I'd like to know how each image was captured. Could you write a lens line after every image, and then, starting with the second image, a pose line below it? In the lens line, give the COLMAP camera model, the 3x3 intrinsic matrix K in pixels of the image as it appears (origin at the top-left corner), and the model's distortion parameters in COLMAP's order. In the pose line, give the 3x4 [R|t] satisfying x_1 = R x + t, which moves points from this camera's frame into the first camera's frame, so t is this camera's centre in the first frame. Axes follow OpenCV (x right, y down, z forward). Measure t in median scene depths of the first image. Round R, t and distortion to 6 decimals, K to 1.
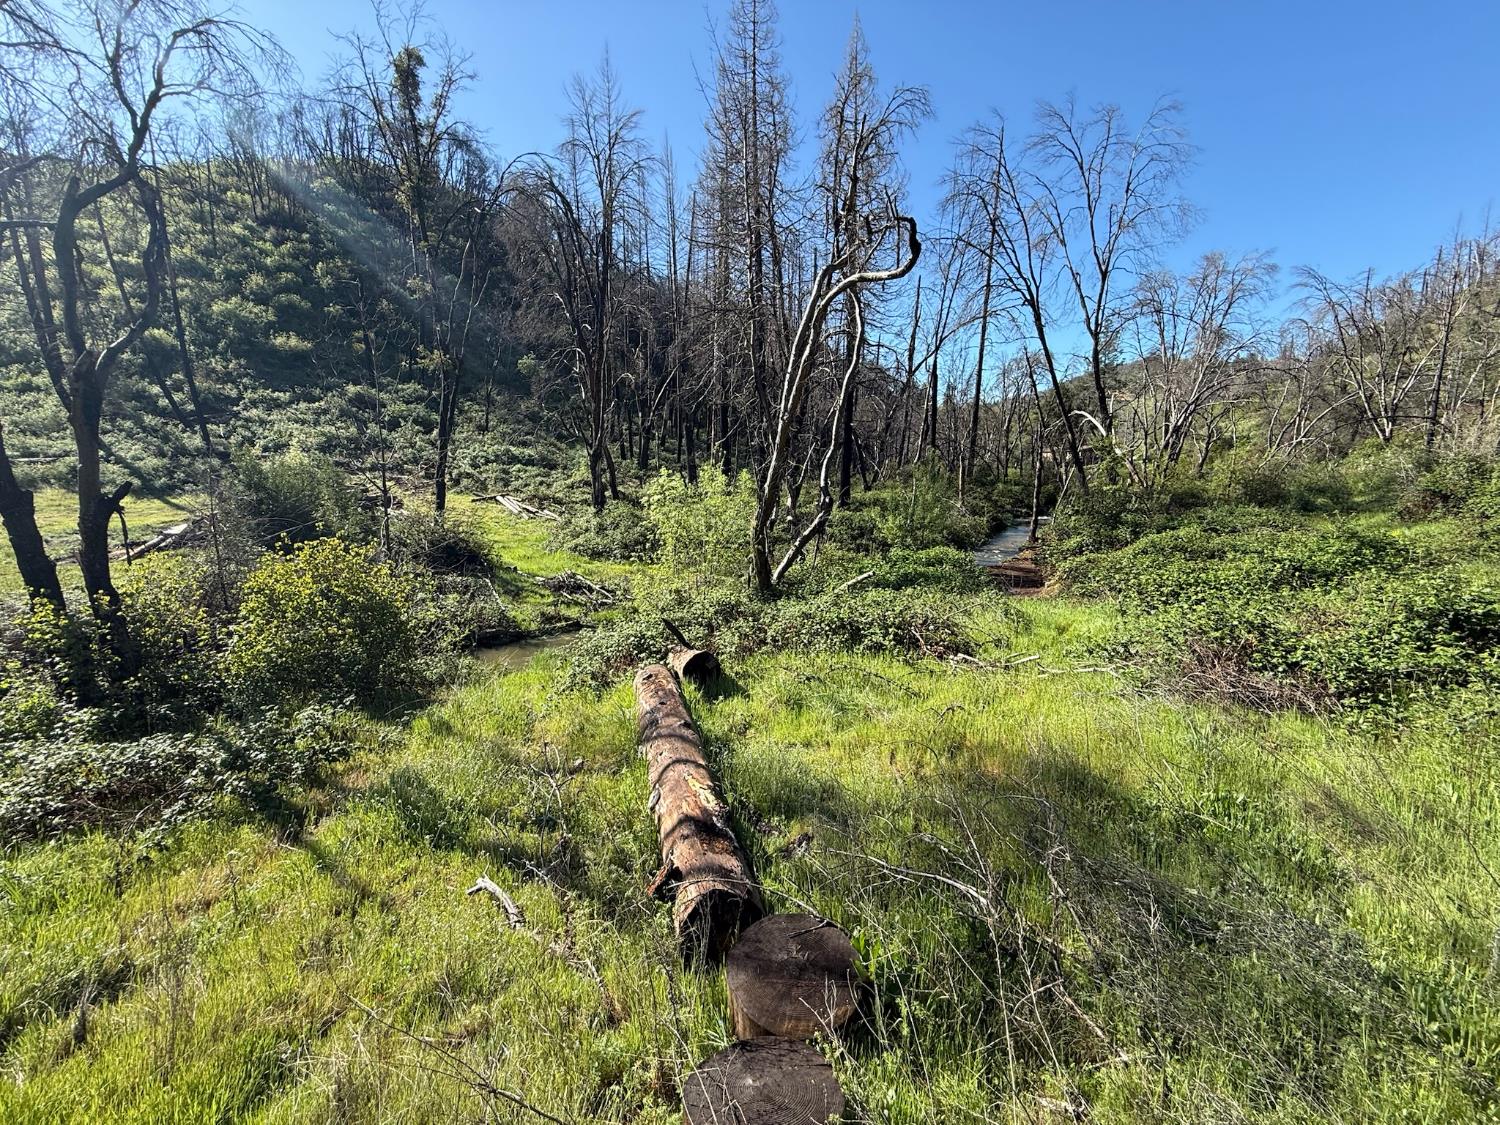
lens RADIAL K [[599.2, 0, 747.4], [0, 599.2, 561.7], [0, 0, 1]] dist [0.000305, 0.000246]
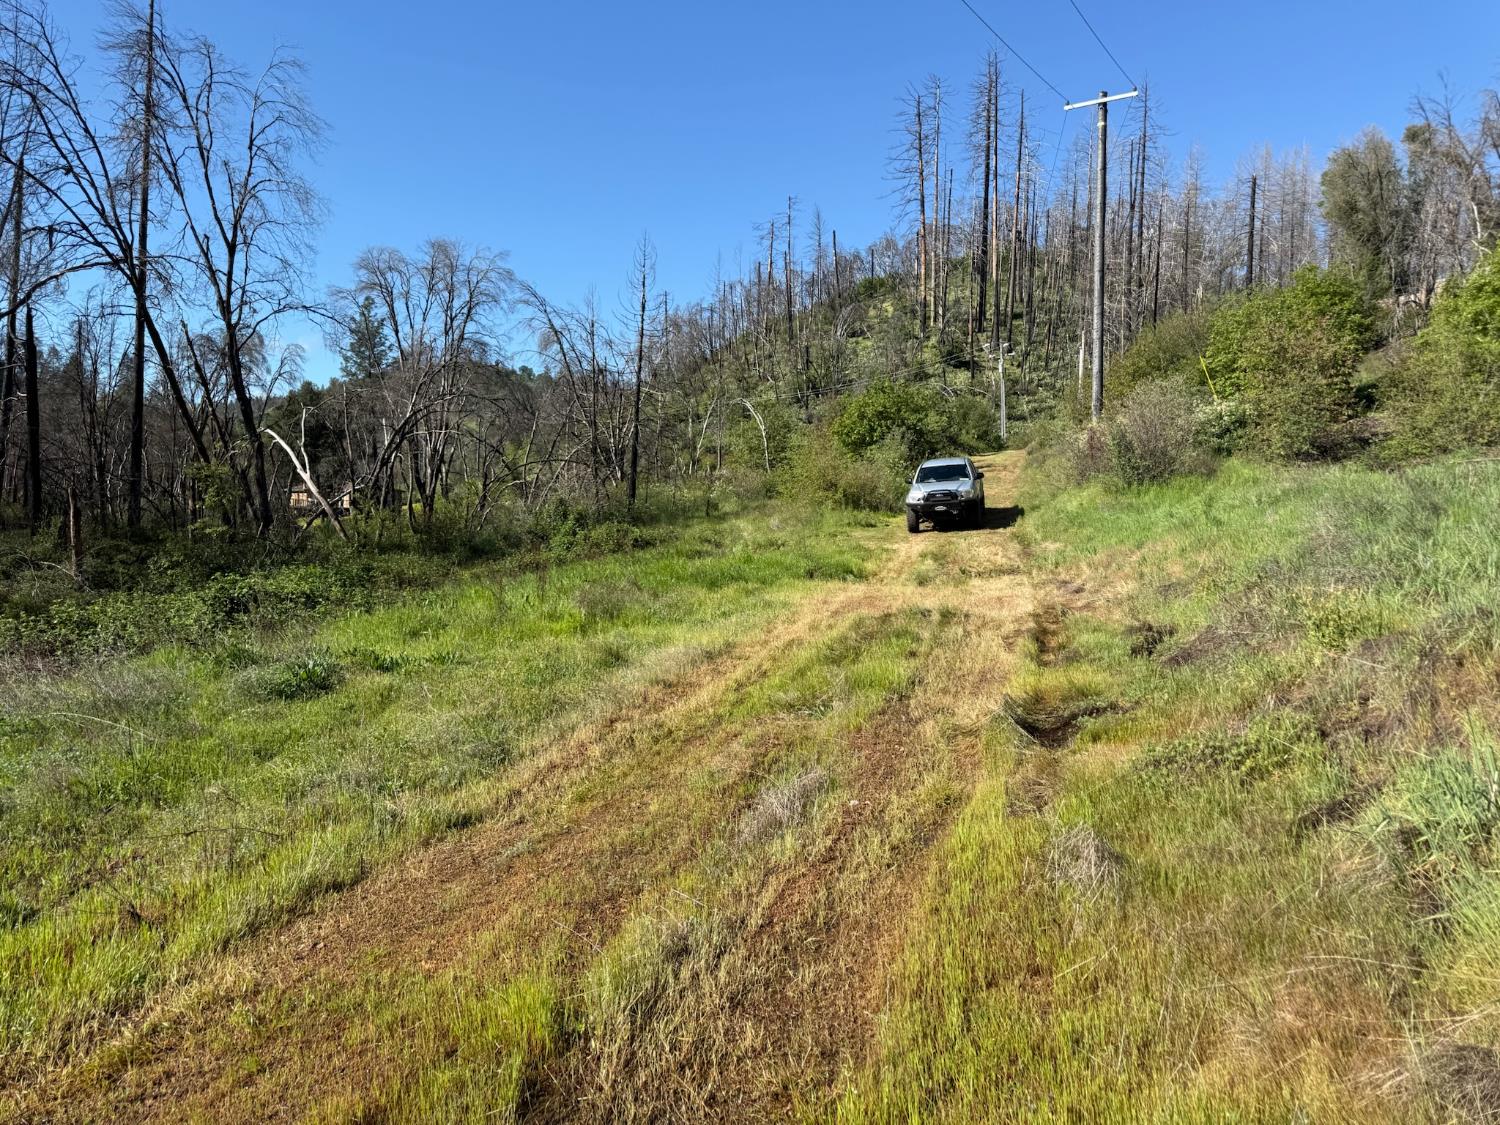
lens RADIAL K [[1047.6, 0, 757.3], [0, 1047.6, 561.8], [0, 0, 1]] dist [-0.000337, -0.000571]
pose [[0.660537, -0.015475, 0.750634, 0.050815], [0.101390, 0.992468, -0.068760, 0.055907], [-0.743916, 0.121526, 0.657131, -0.271579]]
